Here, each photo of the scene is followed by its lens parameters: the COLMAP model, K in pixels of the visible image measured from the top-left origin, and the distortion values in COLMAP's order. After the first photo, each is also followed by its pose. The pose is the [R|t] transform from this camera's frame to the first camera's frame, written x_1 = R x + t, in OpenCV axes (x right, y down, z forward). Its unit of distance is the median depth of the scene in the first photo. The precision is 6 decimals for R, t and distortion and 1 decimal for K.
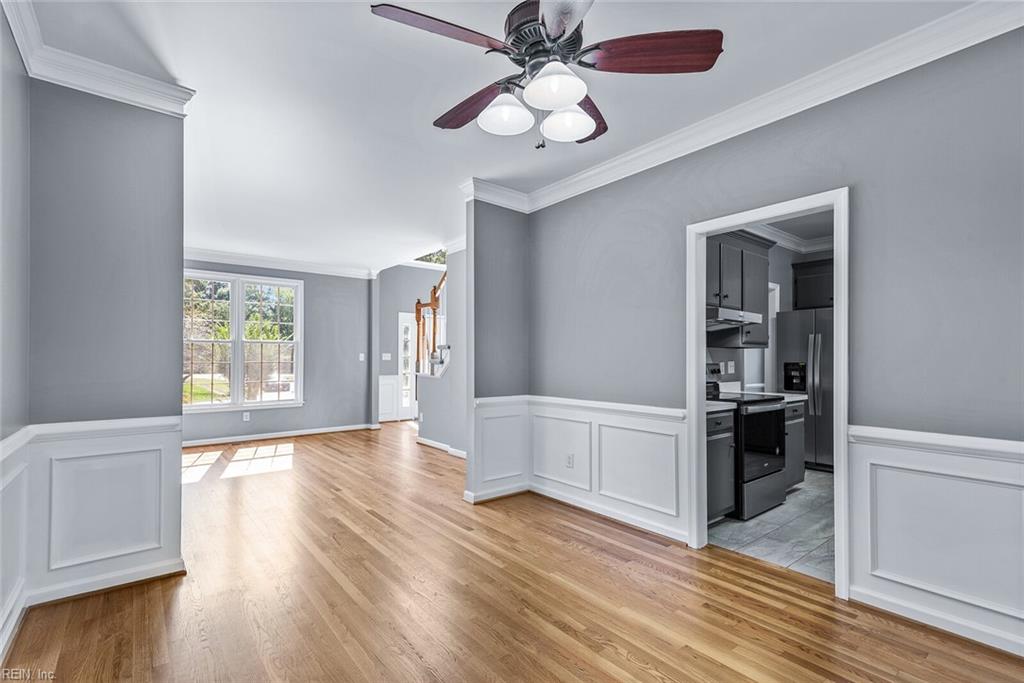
lens RADIAL K [[466.6, 0, 513.6], [0, 466.6, 354.7], [0, 0, 1]] dist [0.019352, 0.000234]
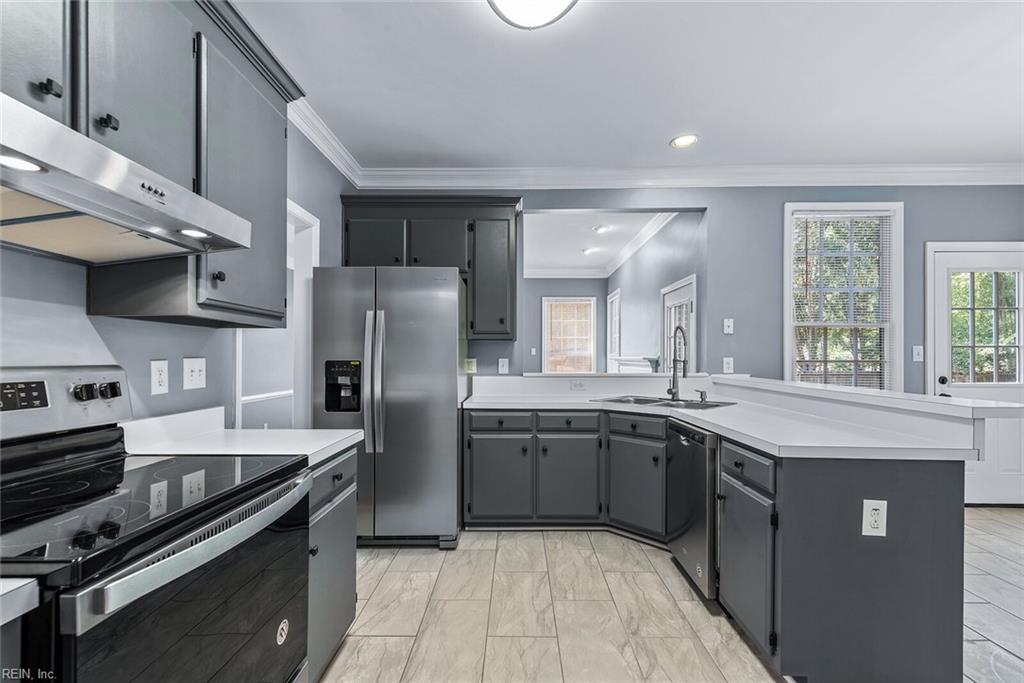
lens RADIAL K [[466.6, 0, 513.6], [0, 466.6, 354.7], [0, 0, 1]] dist [0.019352, 0.000234]
pose [[0.642734, 0.004563, 0.766076, 0.319509], [-0.009687, 0.999951, 0.002171, 0.007431], [-0.766028, -0.008817, 0.642747, 0.515297]]
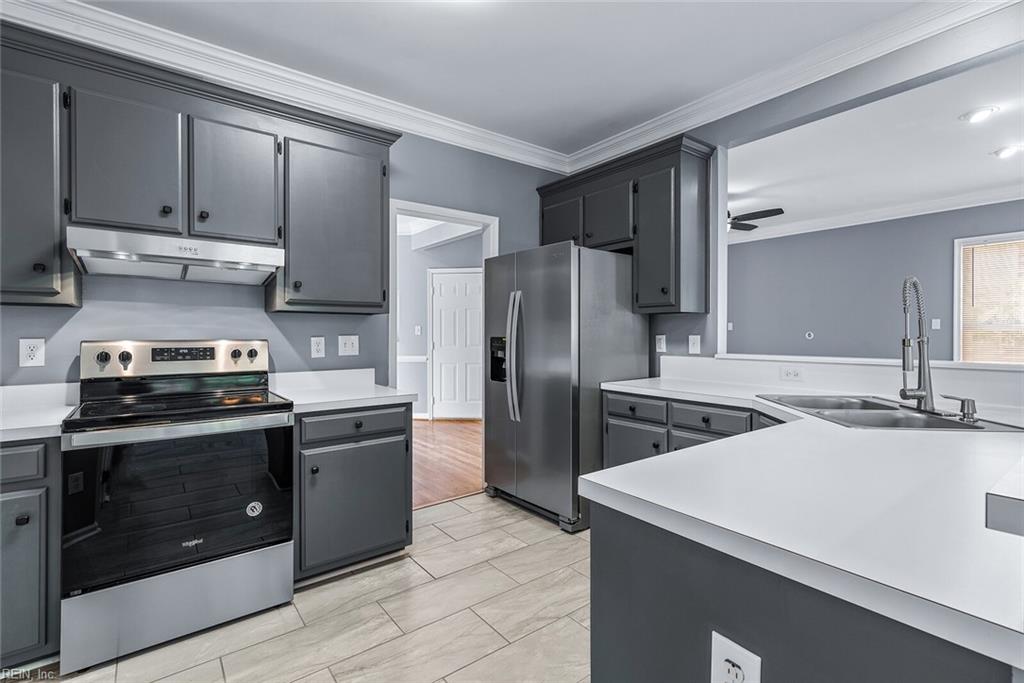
lens RADIAL K [[471.6, 0, 509.3], [0, 471.6, 332.6], [0, 0, 1]] dist [0.014087, -0.000091]
pose [[0.999480, -0.002584, -0.032155, 0.664819], [0.002956, 0.999929, 0.011528, 0.003949], [0.032123, -0.011617, 0.999416, 0.377555]]
